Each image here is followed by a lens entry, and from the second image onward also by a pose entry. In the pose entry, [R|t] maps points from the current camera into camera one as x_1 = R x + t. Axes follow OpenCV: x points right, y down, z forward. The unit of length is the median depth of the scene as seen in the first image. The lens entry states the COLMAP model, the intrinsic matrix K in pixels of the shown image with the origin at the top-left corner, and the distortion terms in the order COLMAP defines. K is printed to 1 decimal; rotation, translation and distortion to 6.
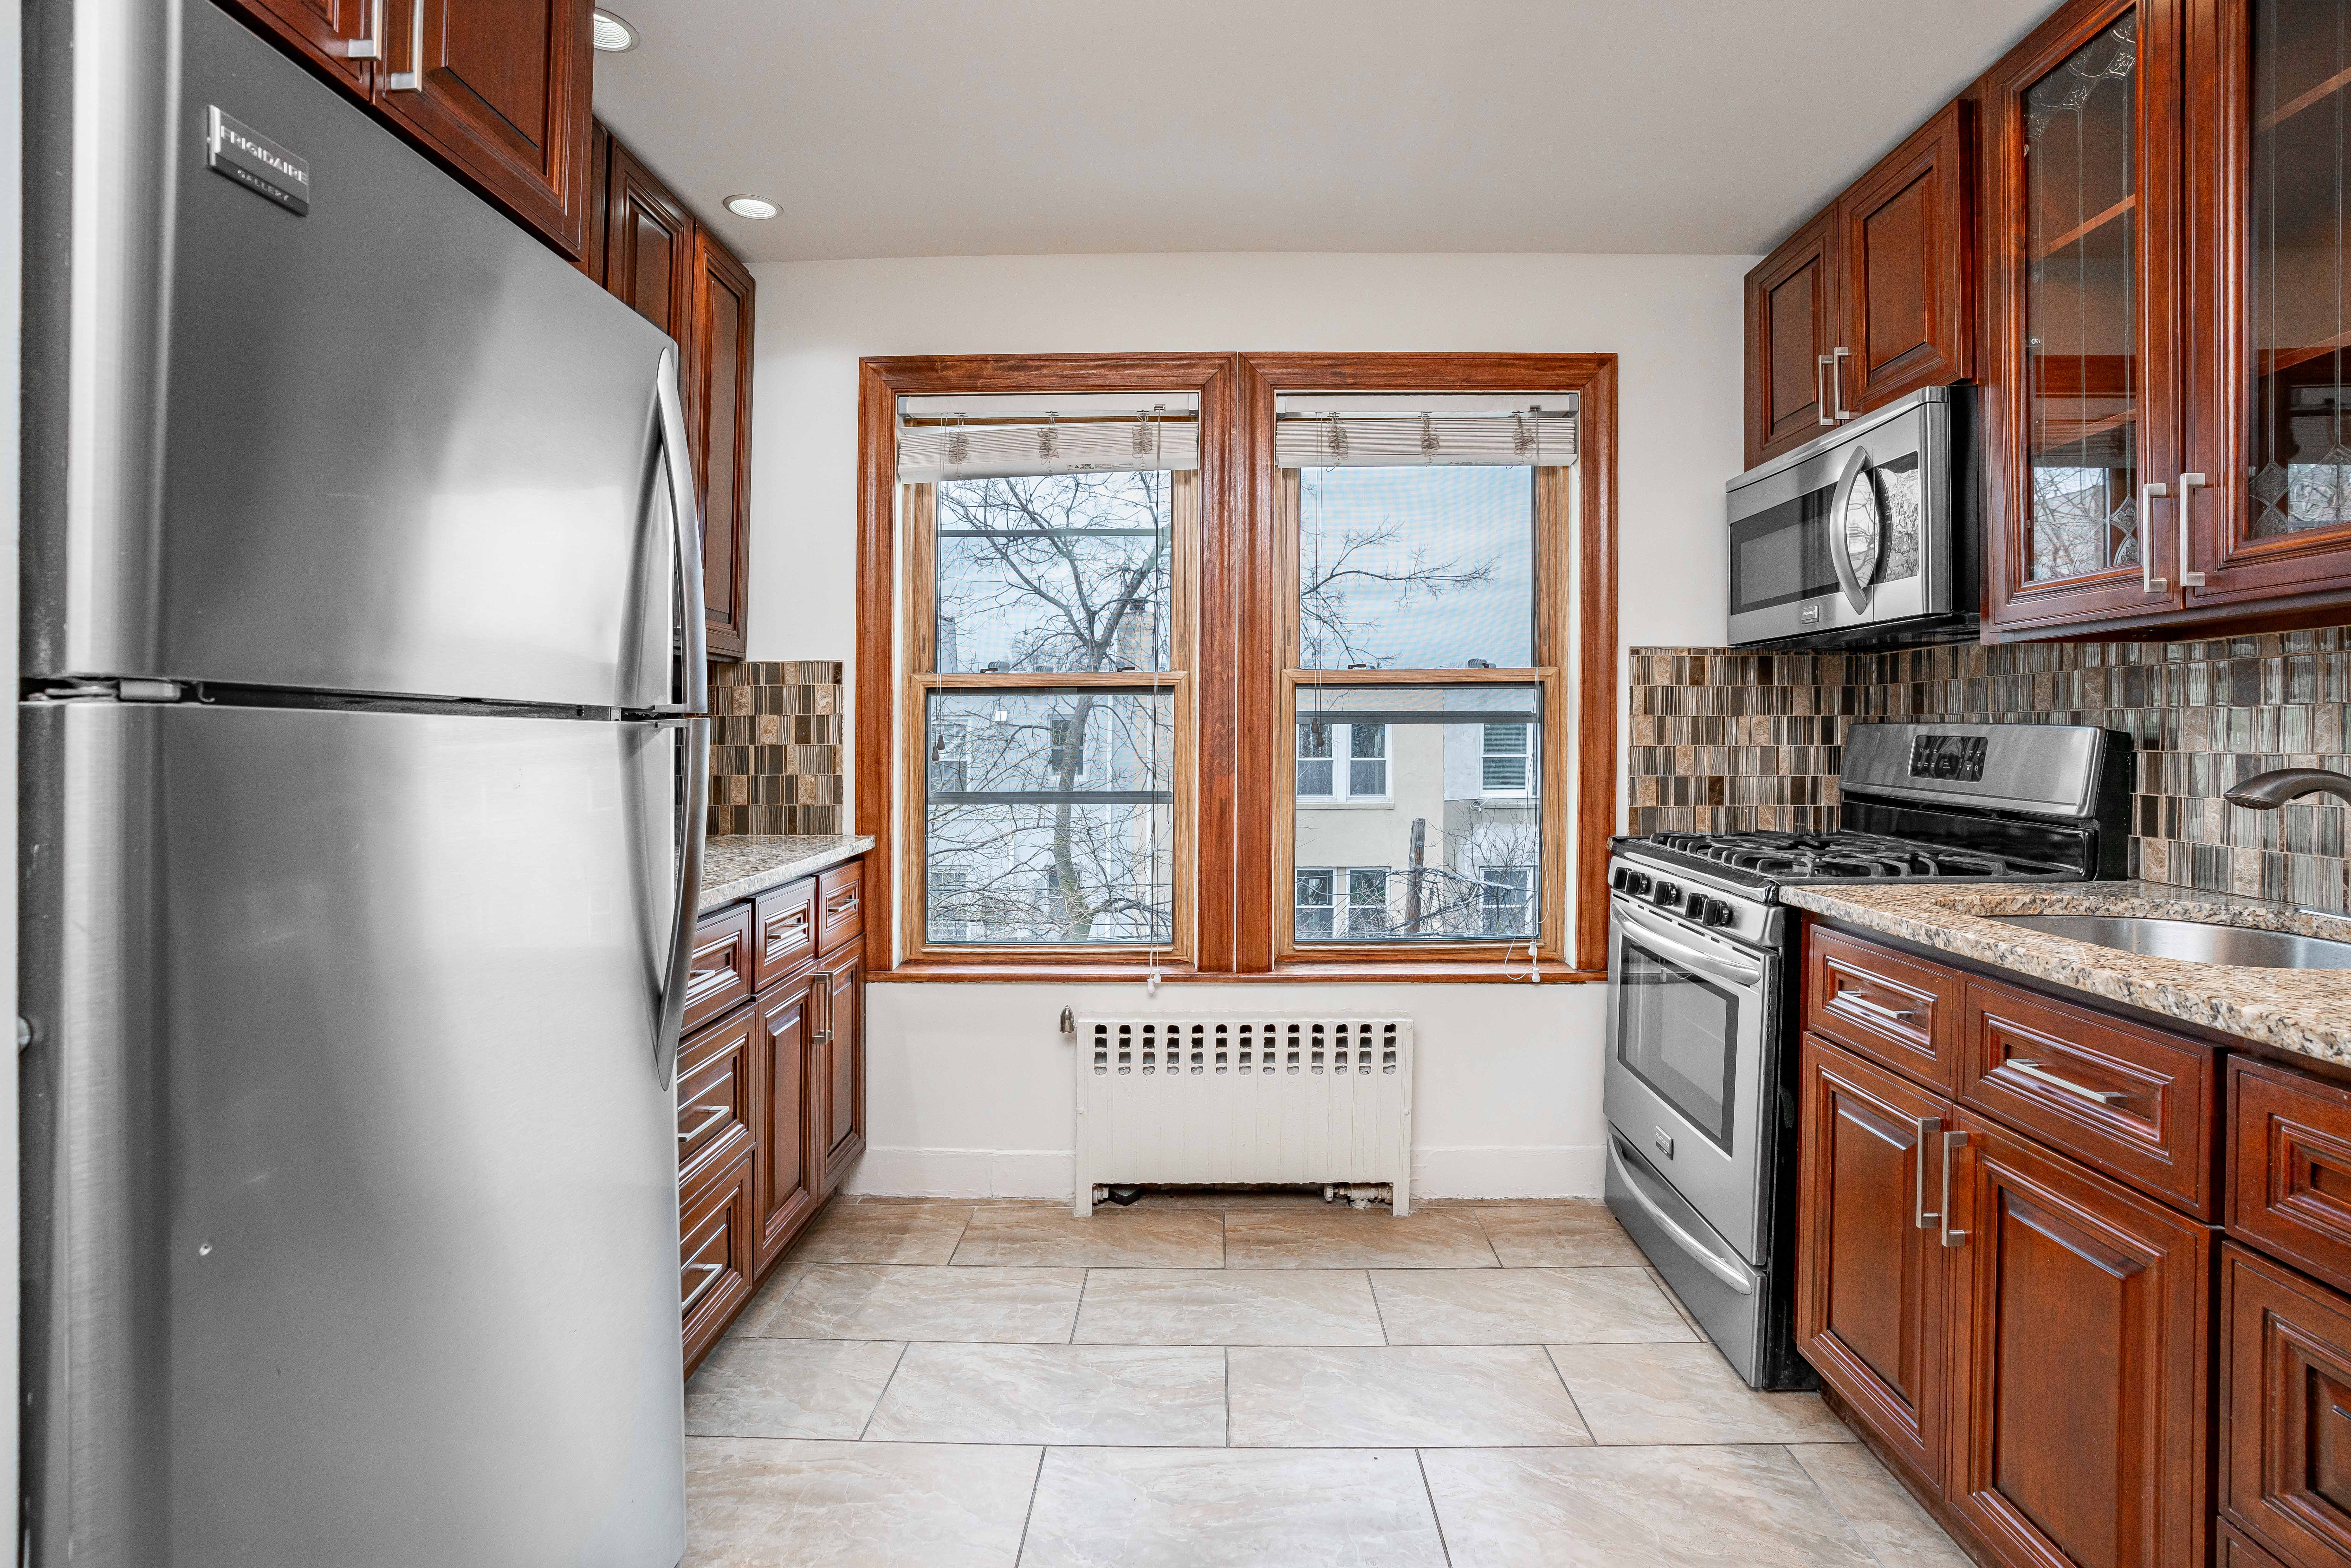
lens RADIAL K [[1096.4, 0, 1176.2], [0, 1096.4, 743.8], [0, 0, 1]] dist [-0.037116, 0.015691]
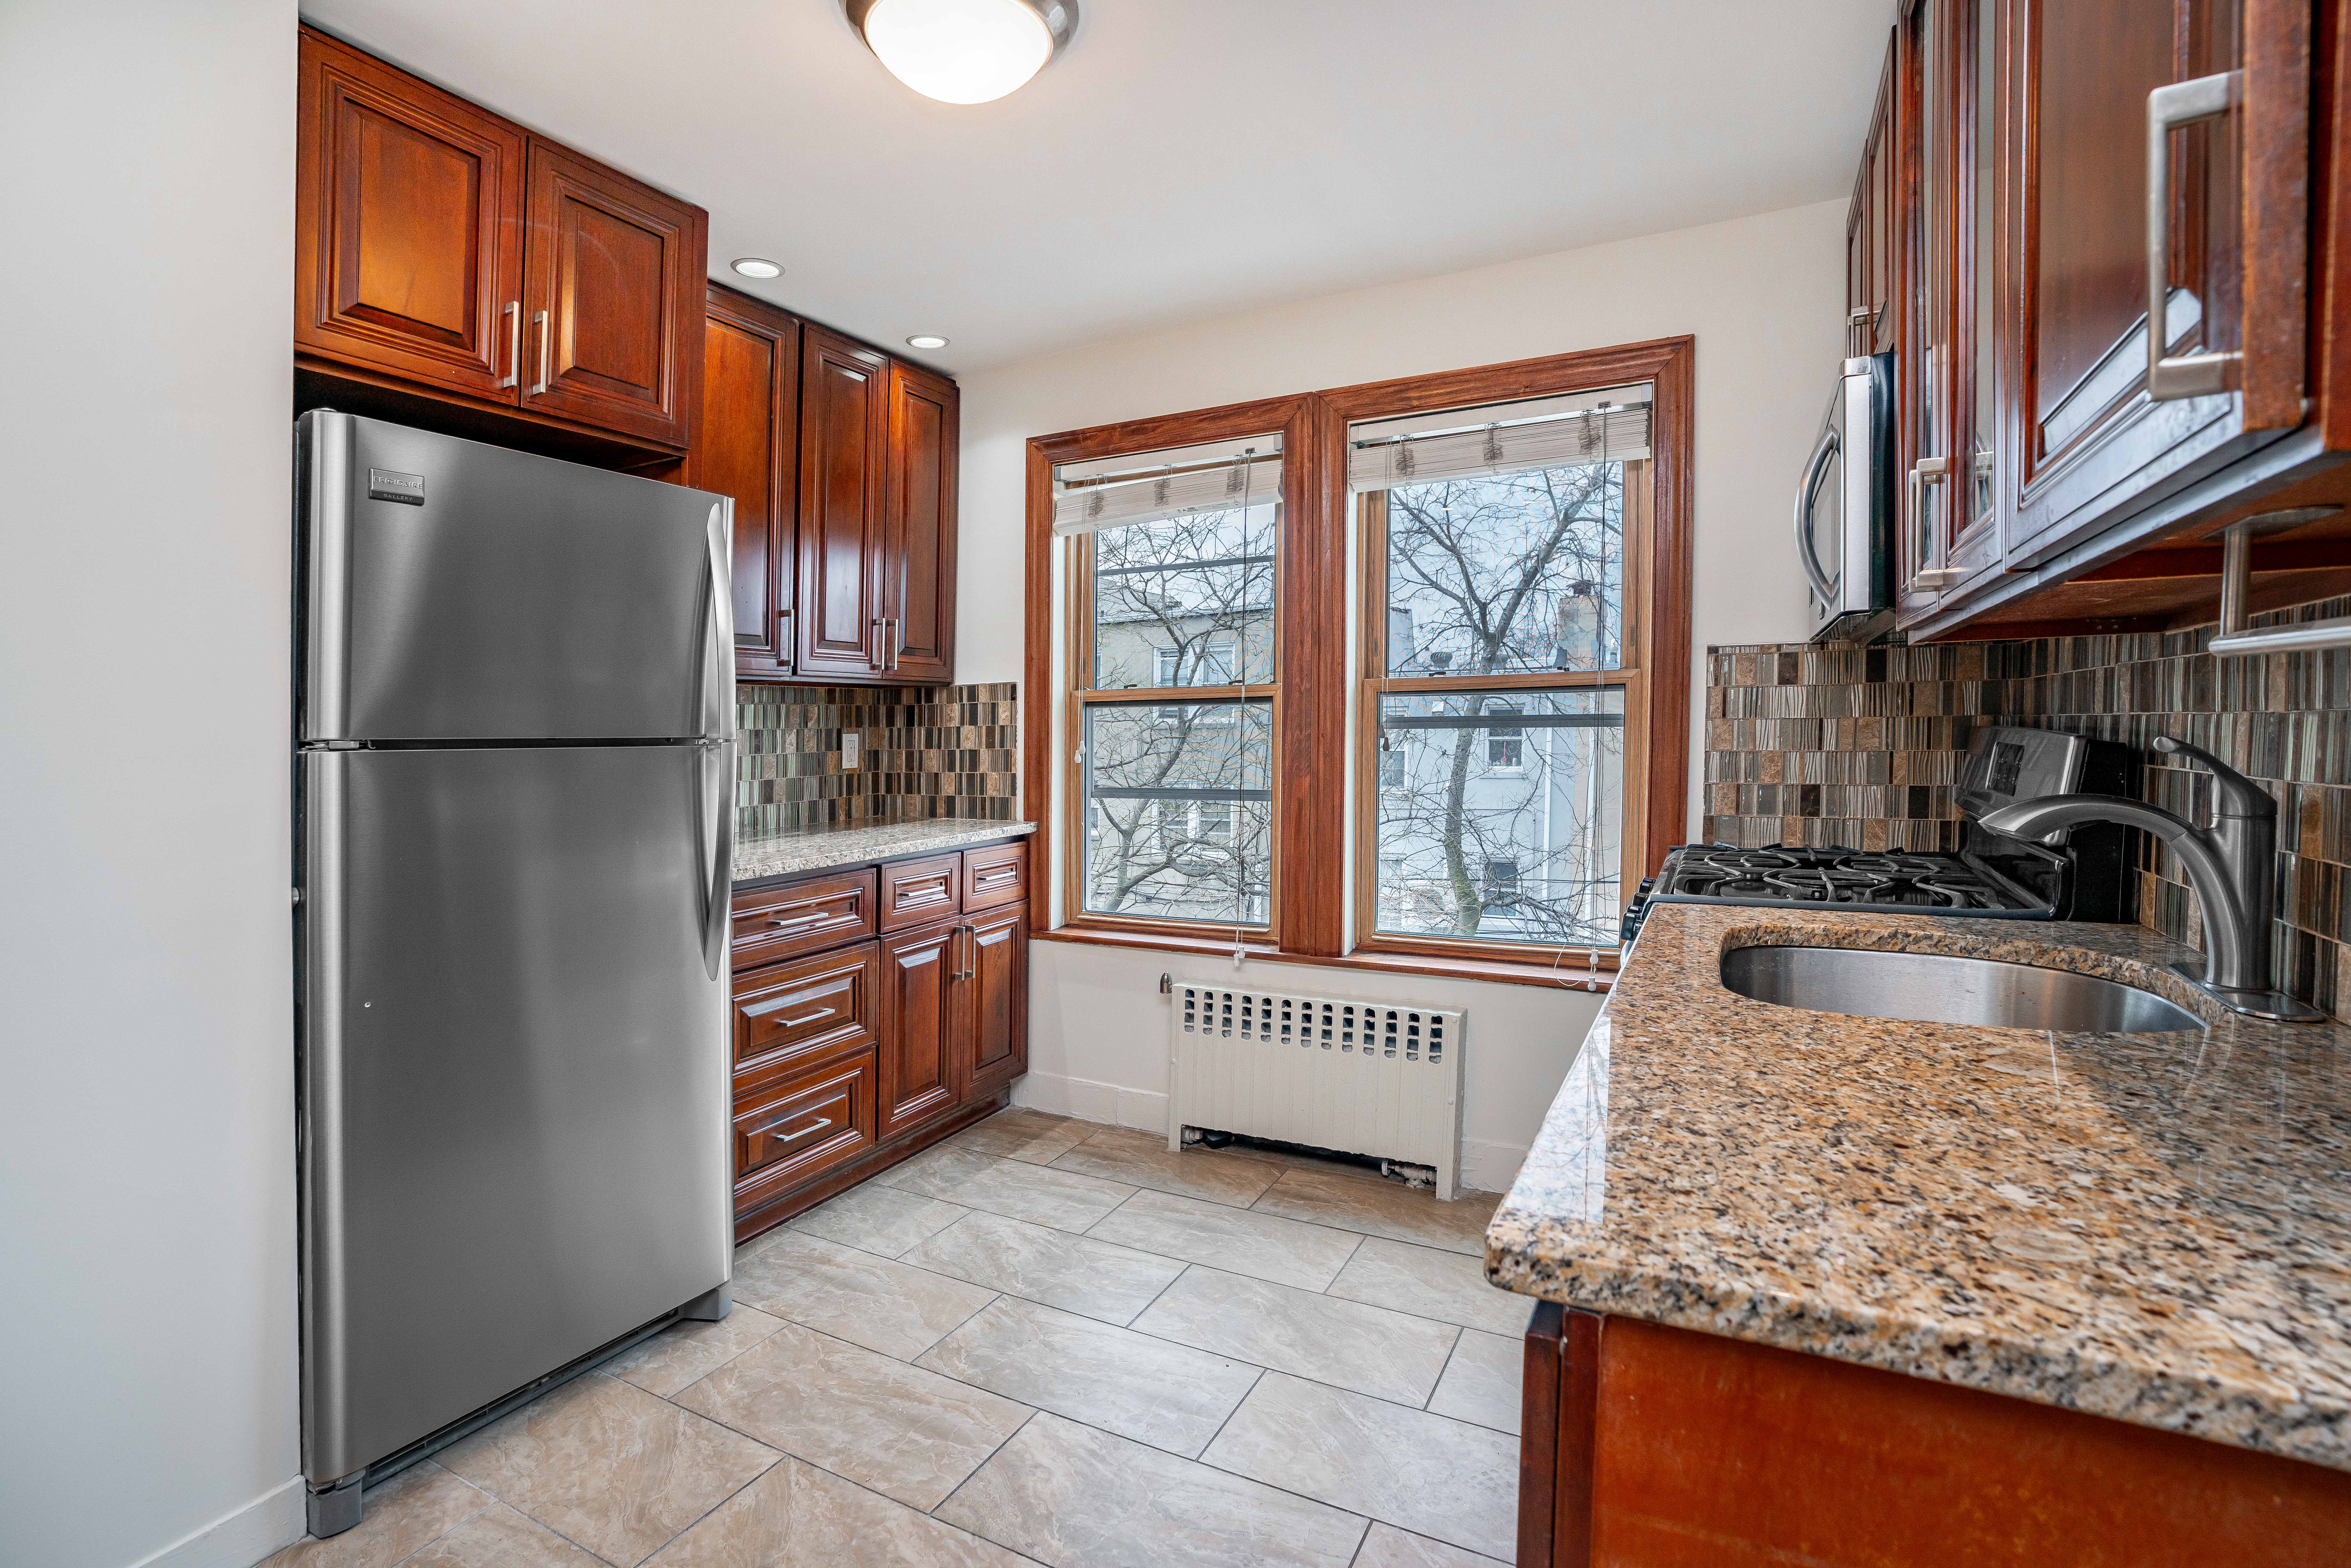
lens RADIAL K [[1096.4, 0, 1173.1], [0, 1096.4, 739.0], [0, 0, 1]] dist [-0.037116, 0.015691]
pose [[0.893082, -0.003513, -0.449880, 0.429195], [0.006726, 0.999962, 0.005544, -0.016815], [0.449844, -0.007977, 0.893072, -0.047436]]
